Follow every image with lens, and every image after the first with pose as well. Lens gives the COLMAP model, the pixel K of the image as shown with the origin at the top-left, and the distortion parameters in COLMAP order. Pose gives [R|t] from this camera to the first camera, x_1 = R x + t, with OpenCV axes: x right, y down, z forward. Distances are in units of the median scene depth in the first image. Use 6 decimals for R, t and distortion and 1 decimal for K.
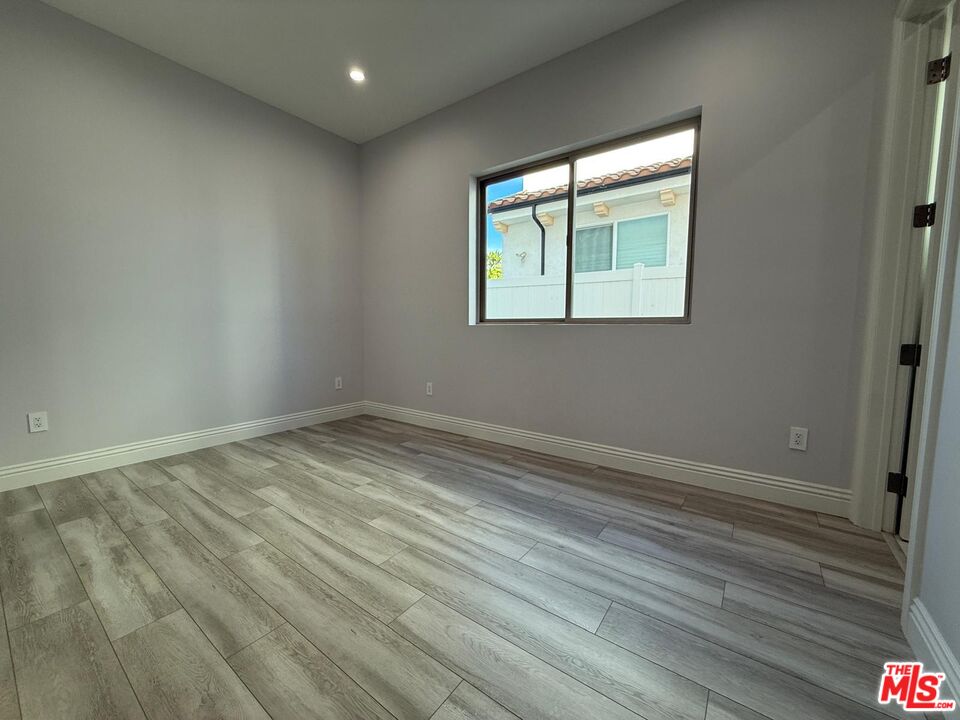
lens RADIAL K [[382.5, 0, 476.8], [0, 382.5, 360.5], [0, 0, 1]] dist [0.000405, -0.000095]
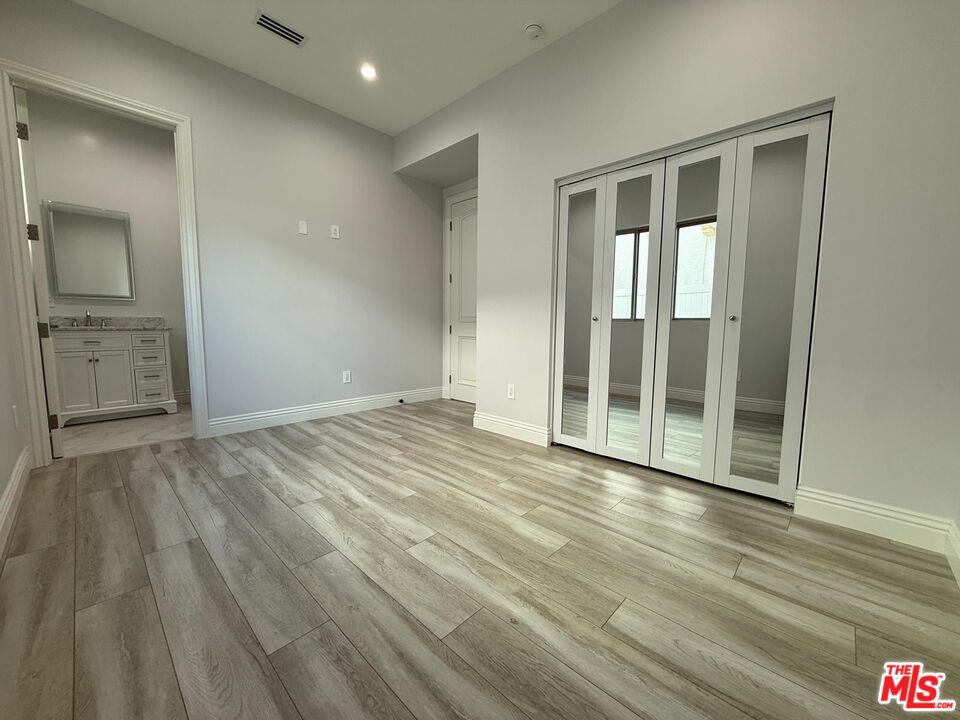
lens RADIAL K [[382.5, 0, 476.8], [0, 382.5, 360.5], [0, 0, 1]] dist [0.000405, -0.000095]
pose [[-0.991422, -0.023880, 0.128503, -0.553538], [0.000248, 0.982823, 0.184552, -0.142040], [-0.130703, 0.183001, -0.974386, 1.861558]]
